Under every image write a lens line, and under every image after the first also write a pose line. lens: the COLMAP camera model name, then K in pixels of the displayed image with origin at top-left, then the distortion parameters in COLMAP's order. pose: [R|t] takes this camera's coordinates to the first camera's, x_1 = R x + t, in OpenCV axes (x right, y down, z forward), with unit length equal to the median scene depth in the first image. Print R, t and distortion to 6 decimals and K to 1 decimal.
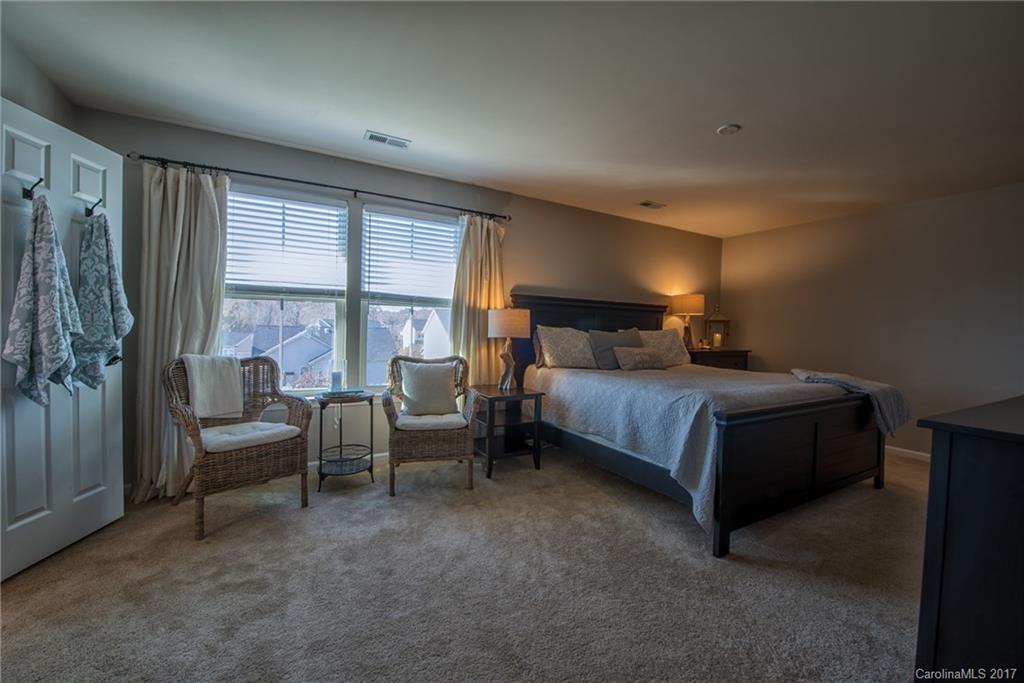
lens RADIAL K [[399.5, 0, 510.1], [0, 399.5, 344.2], [0, 0, 1]] dist [0.004456, -0.000250]
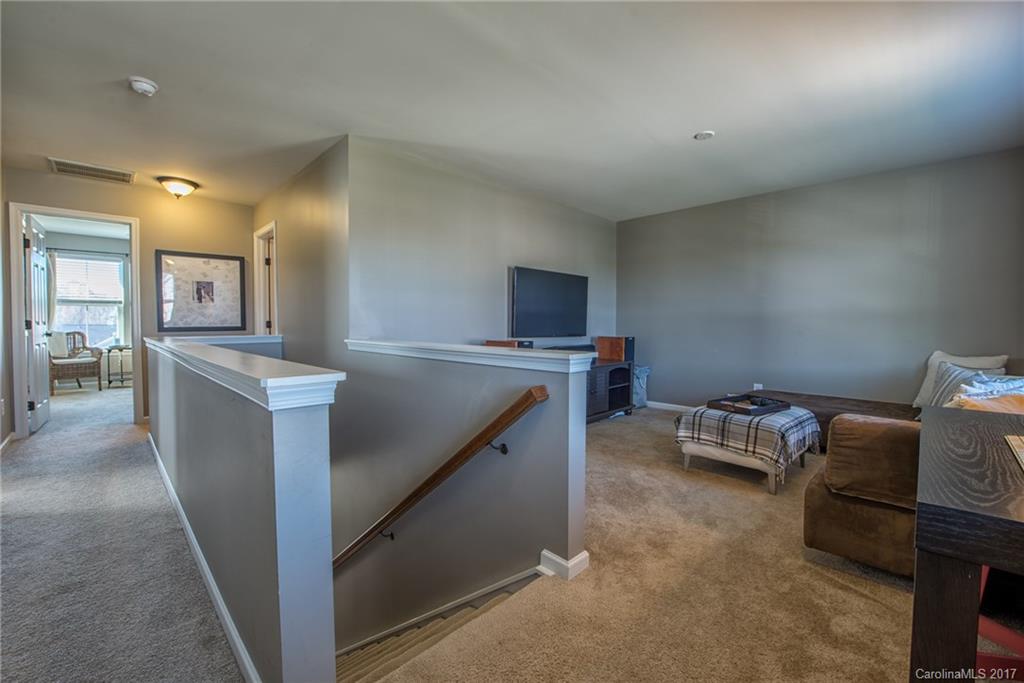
lens RADIAL K [[424.1, 0, 510.5], [0, 424.1, 332.5], [0, 0, 1]] dist [0.001697, 0.000060]
pose [[0.968428, -0.020327, 0.248465, 1.132127], [0.017318, 0.999748, 0.014293, 0.044777], [-0.248693, -0.009539, 0.968536, -1.896653]]
